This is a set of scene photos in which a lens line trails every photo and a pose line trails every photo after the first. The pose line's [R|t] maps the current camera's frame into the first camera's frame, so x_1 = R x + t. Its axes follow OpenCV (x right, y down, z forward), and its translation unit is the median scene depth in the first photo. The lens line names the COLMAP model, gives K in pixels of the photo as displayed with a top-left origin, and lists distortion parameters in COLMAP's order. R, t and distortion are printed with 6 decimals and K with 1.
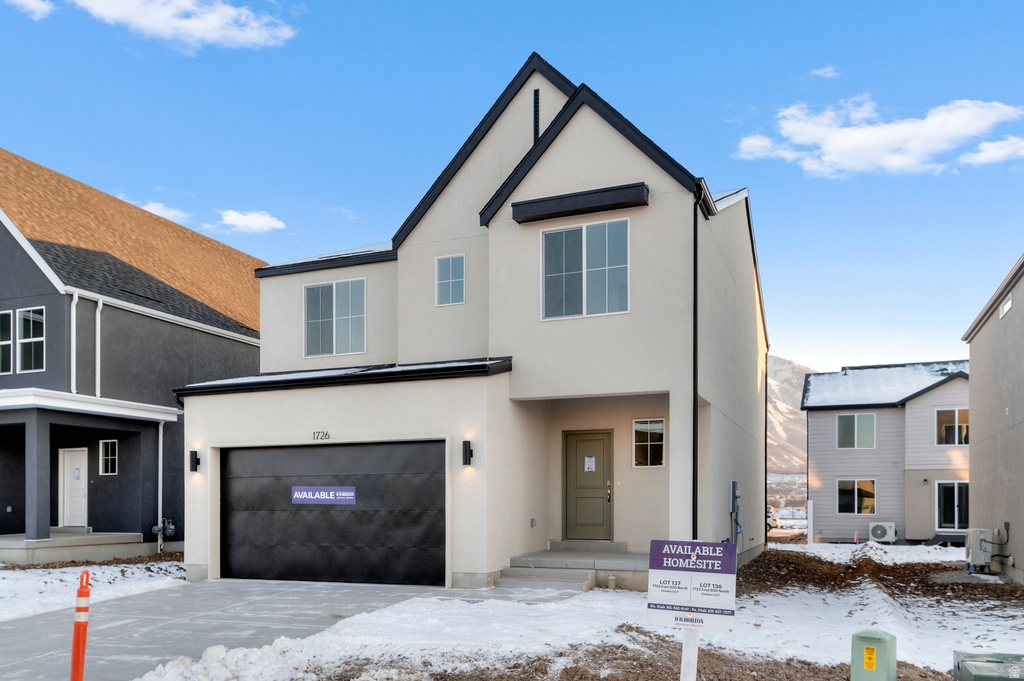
lens RADIAL K [[756.3, 0, 494.1], [0, 756.3, 383.6], [0, 0, 1]] dist [0.036028, 0.005224]
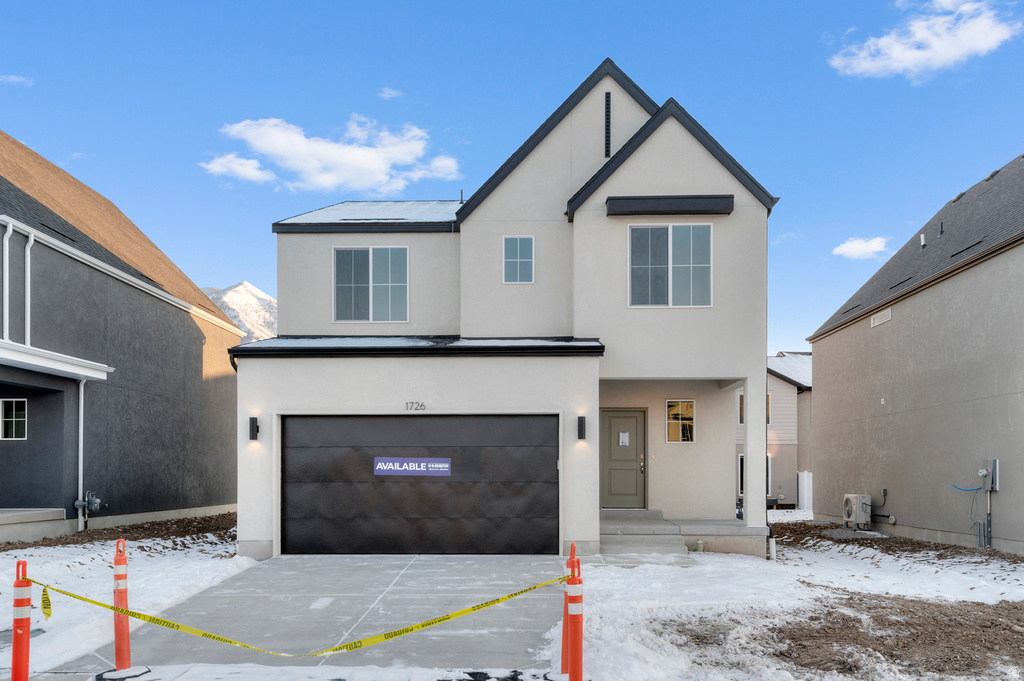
lens RADIAL K [[756.3, 0, 504.1], [0, 756.3, 345.0], [0, 0, 1]] dist [0.036028, 0.005224]
pose [[0.942220, 0.057586, 0.330008, -0.421552], [-0.054567, 0.998340, -0.018411, 0.000791], [-0.330521, -0.000661, 0.943799, 0.026902]]
